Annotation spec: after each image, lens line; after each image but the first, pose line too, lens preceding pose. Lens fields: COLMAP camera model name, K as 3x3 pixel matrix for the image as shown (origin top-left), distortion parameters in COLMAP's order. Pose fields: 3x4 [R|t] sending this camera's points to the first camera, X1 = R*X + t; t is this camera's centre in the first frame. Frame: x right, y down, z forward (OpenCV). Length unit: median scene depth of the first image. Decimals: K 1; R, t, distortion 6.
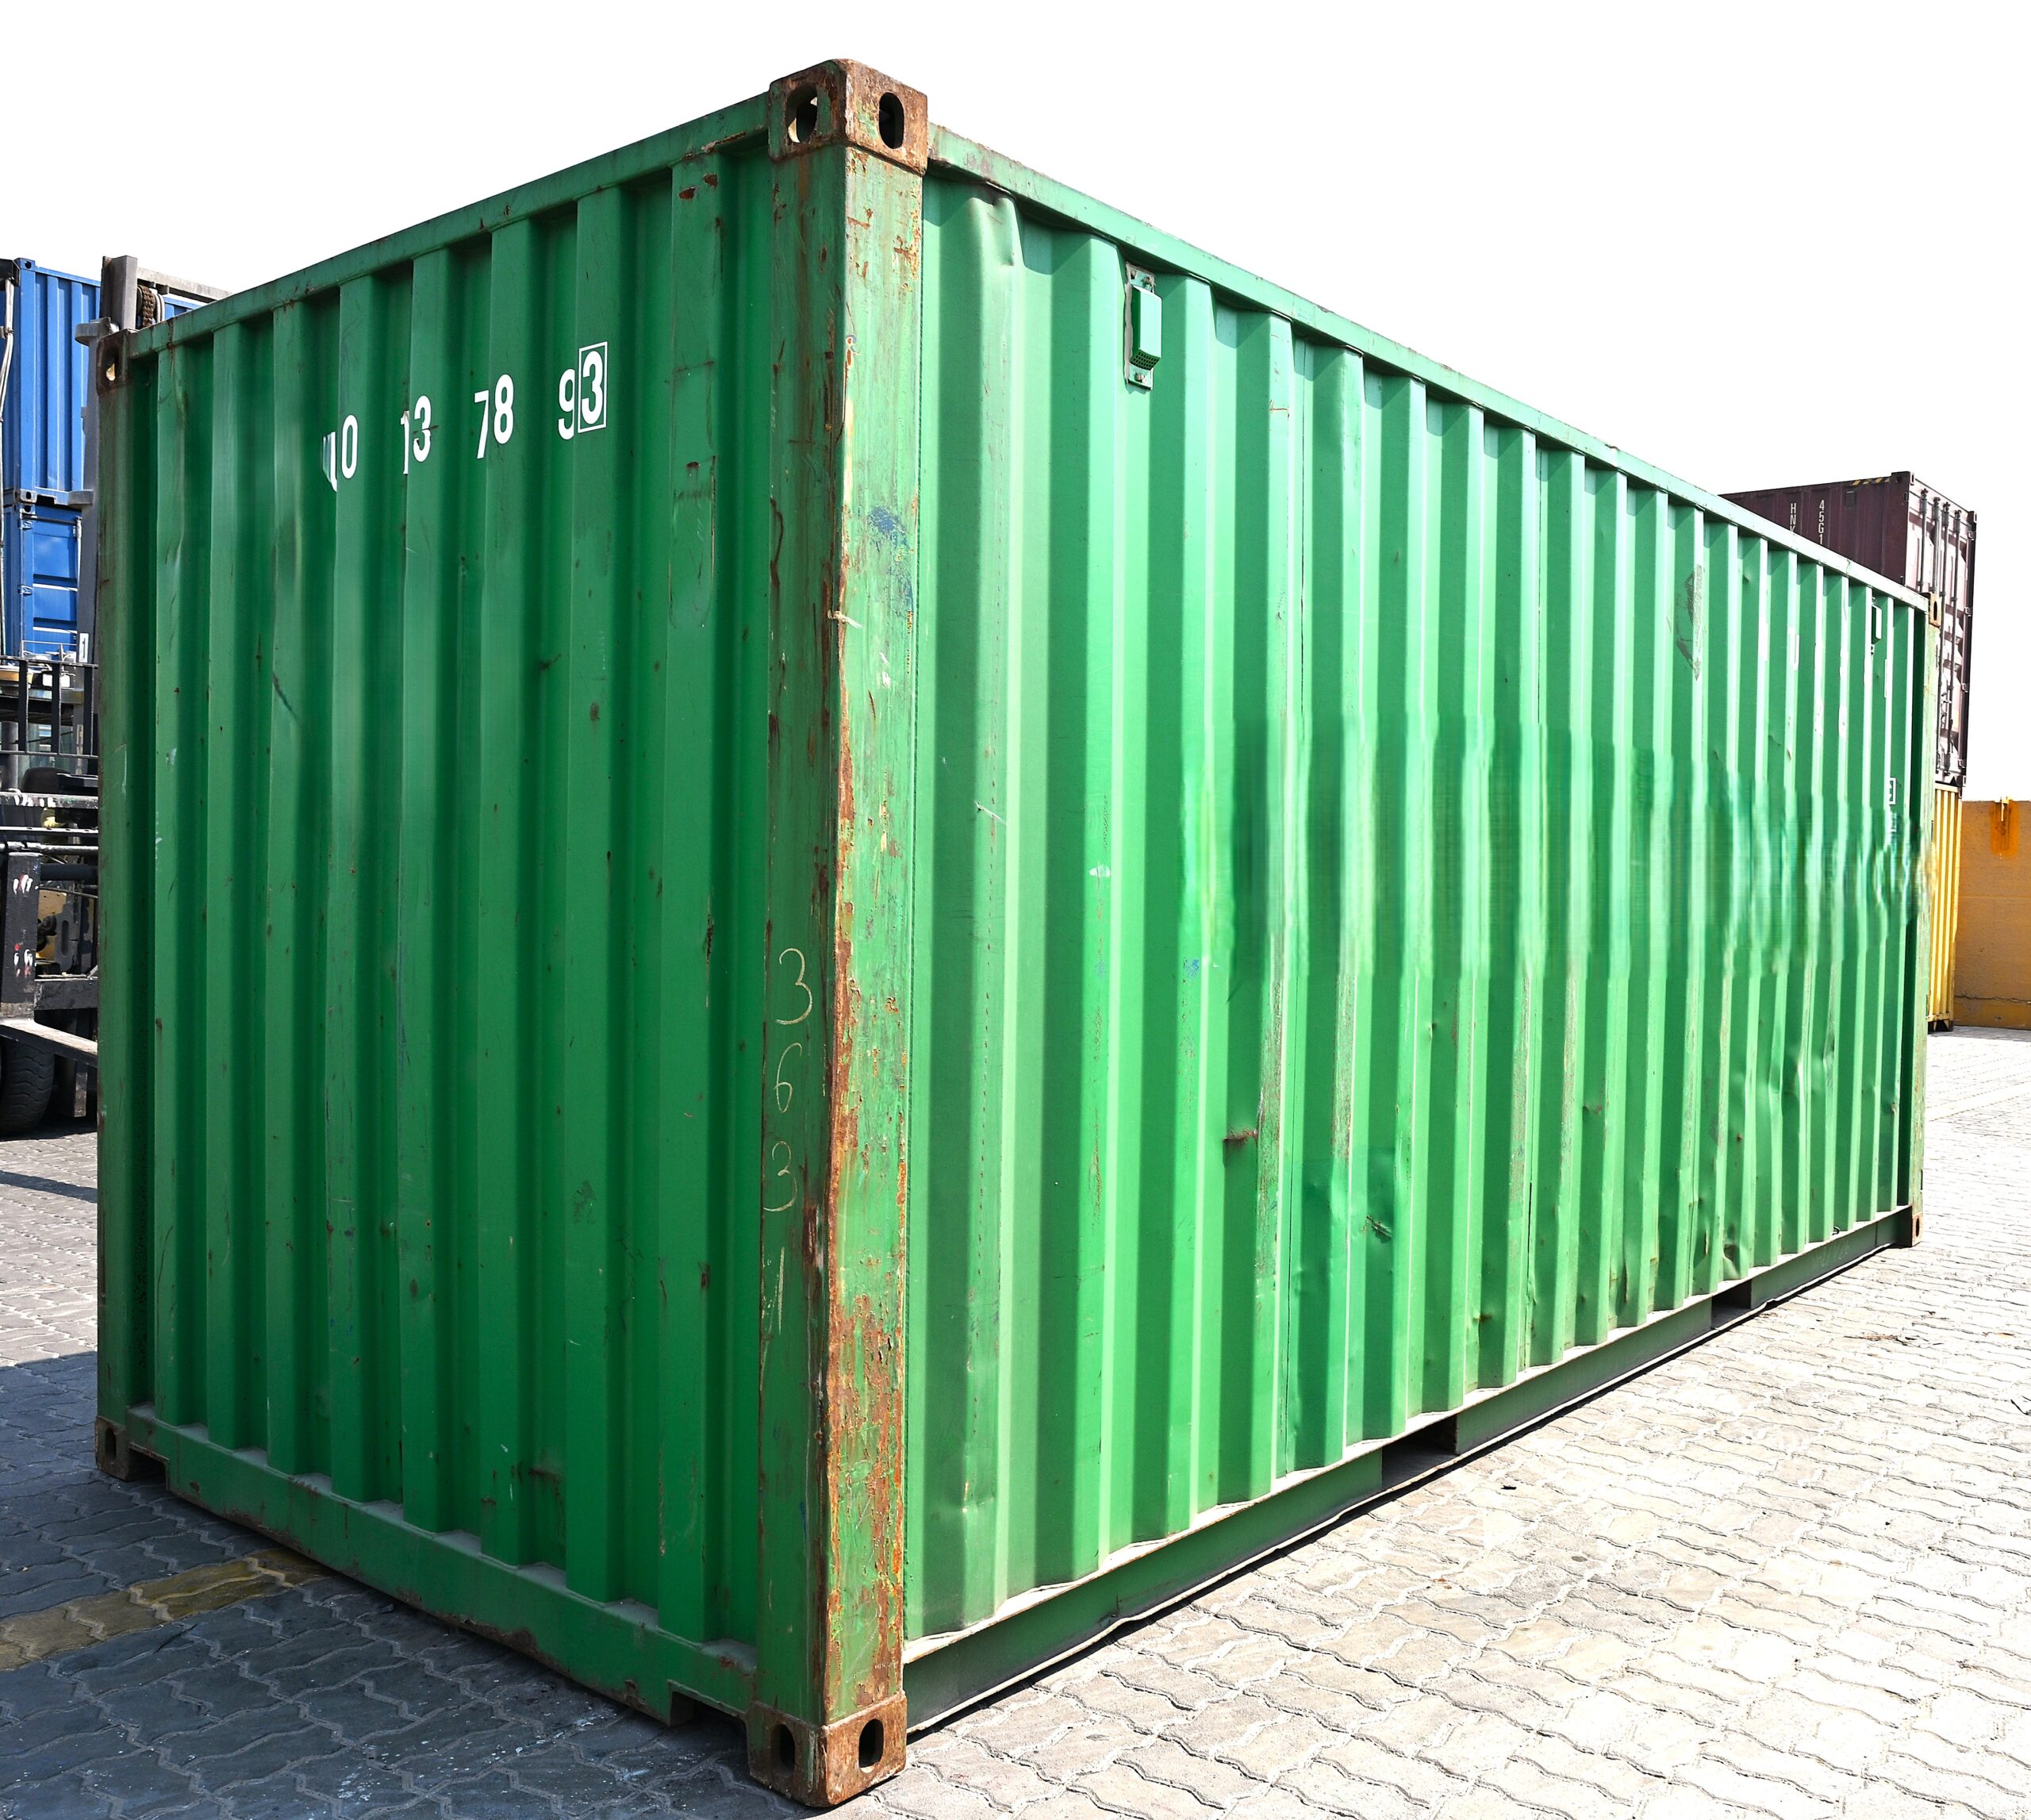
lens RADIAL K [[1907.6, 0, 1018.4], [0, 1907.6, 919.9], [0, 0, 1]] dist [-0.007836, 0.000000]
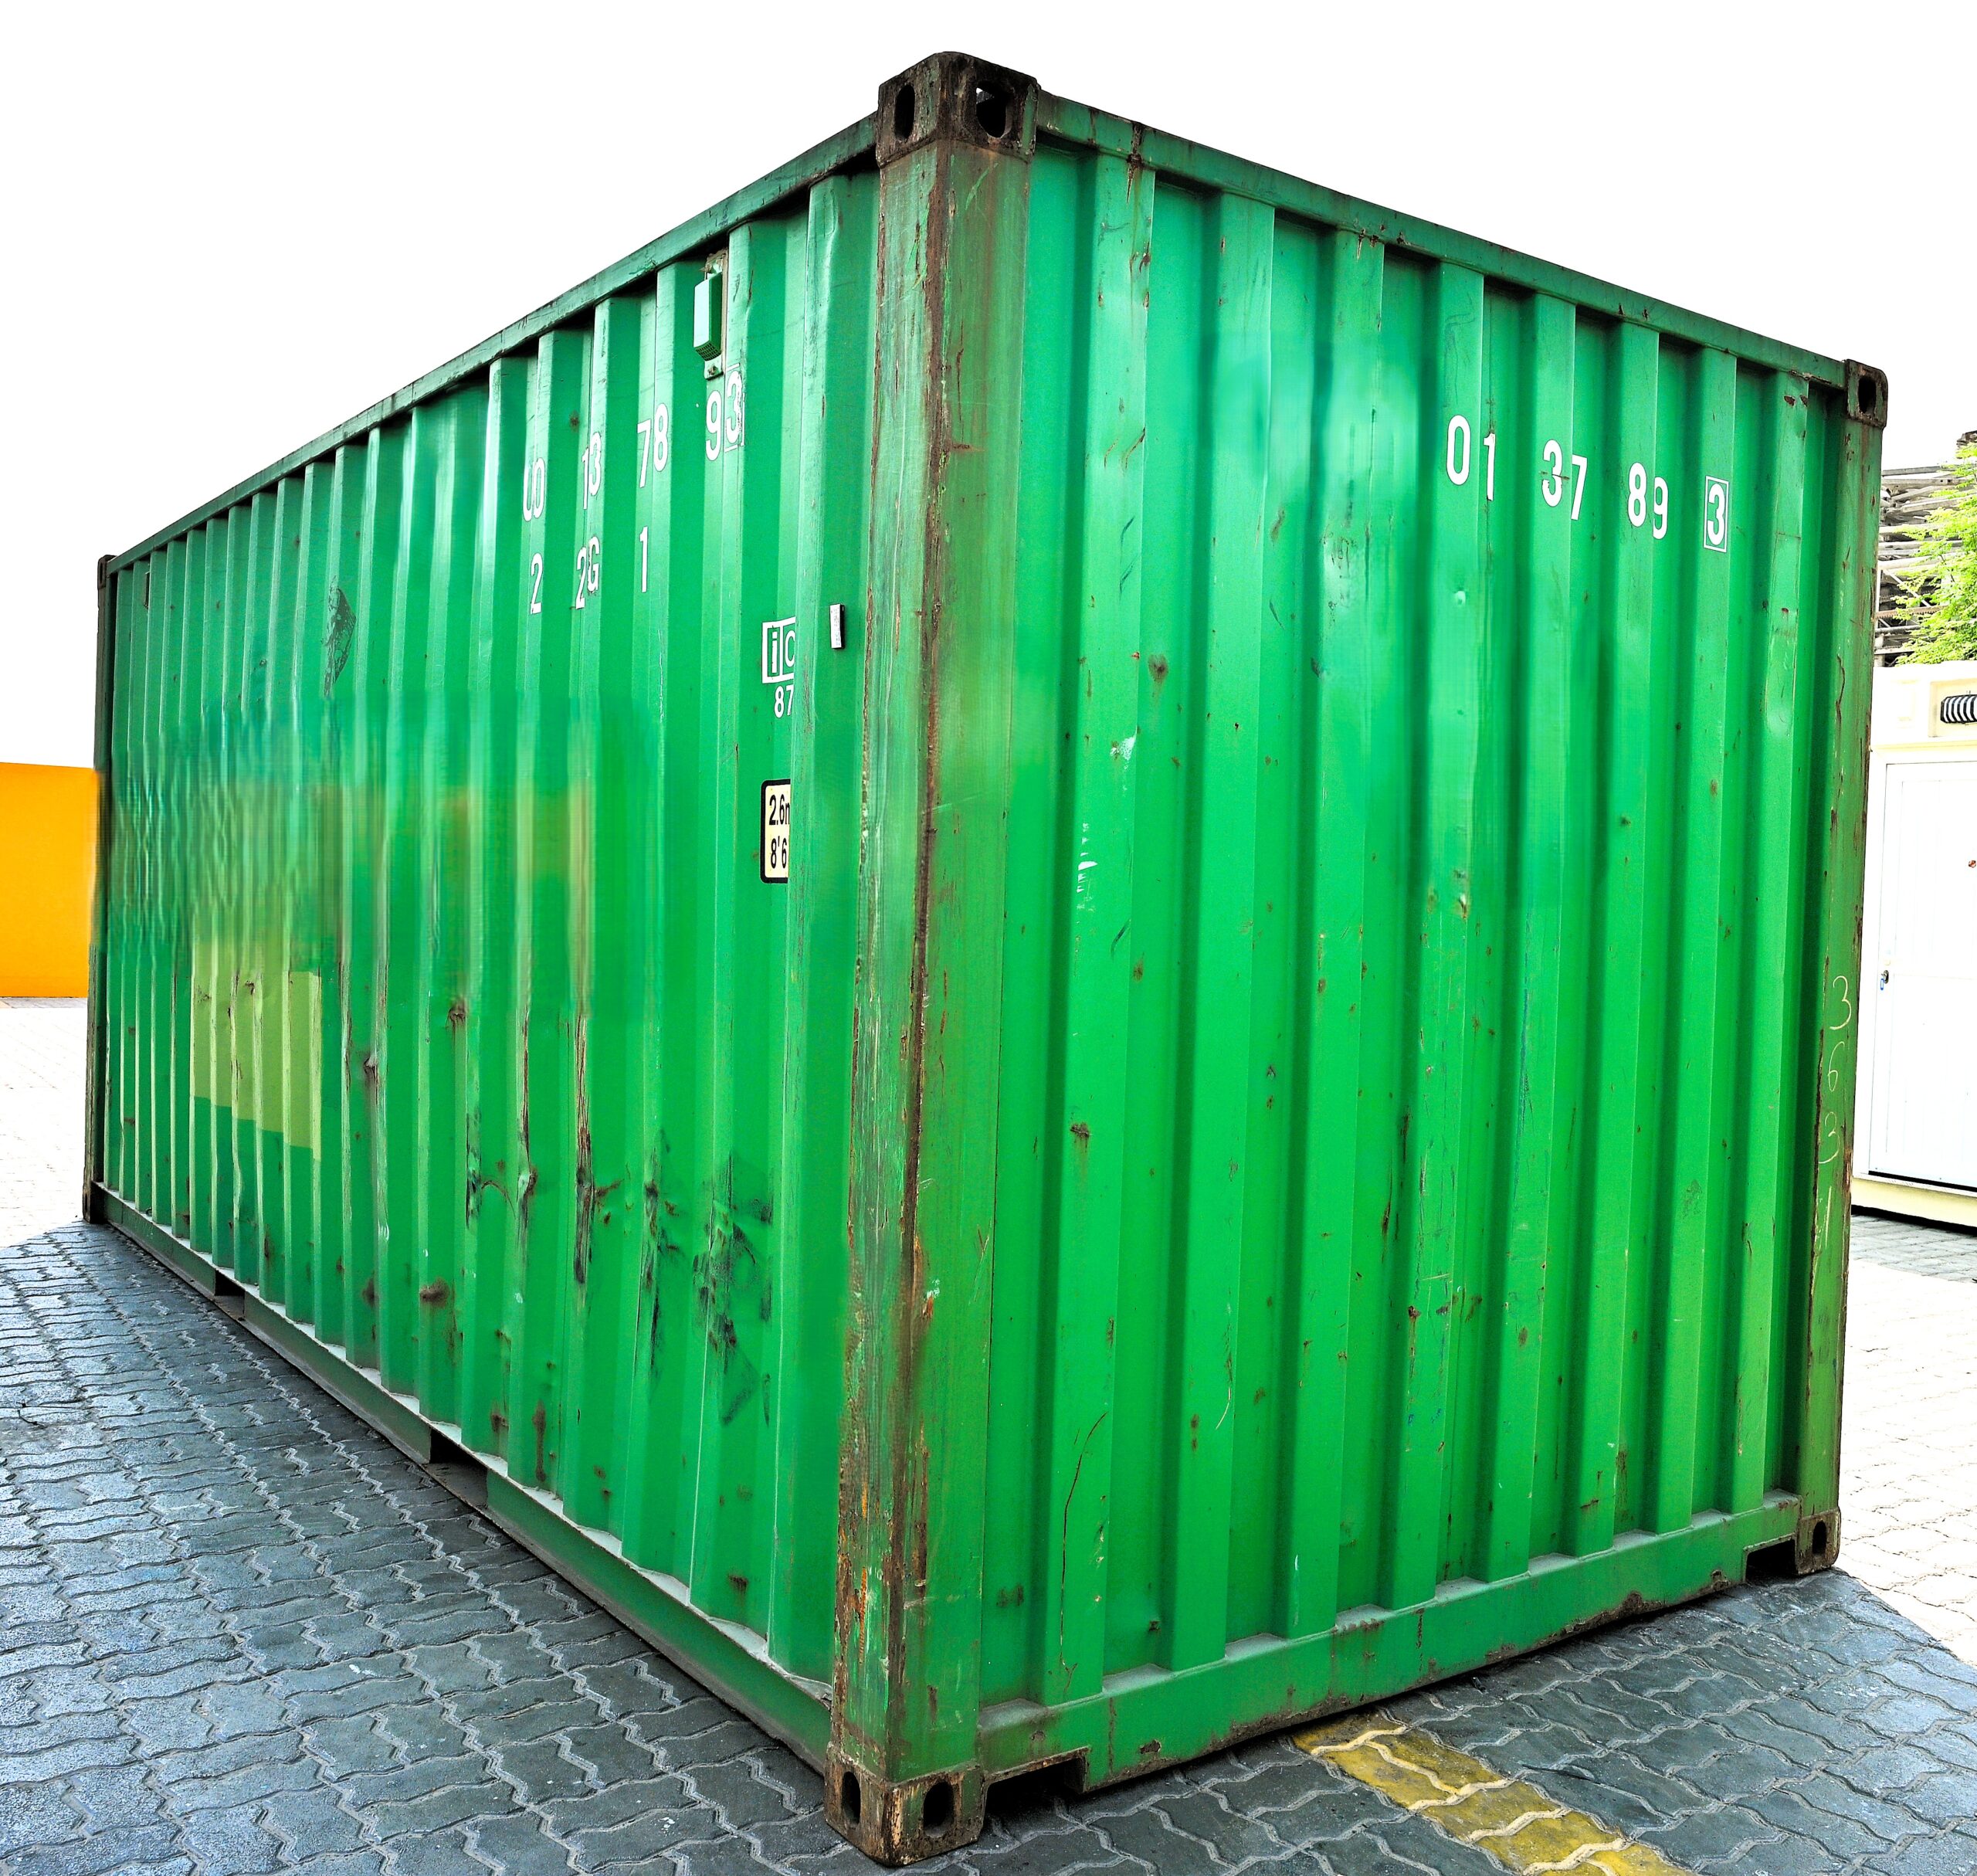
lens RADIAL K [[2061.9, 0, 988.1], [0, 2061.9, 934.7], [0, 0, 1]] dist [-0.010478, 0.000000]
pose [[0.212865, -0.025794, 0.976741, -1.583045], [-0.005027, 0.999609, 0.027493, -0.049377], [-0.977069, -0.010763, 0.212652, 1.166659]]
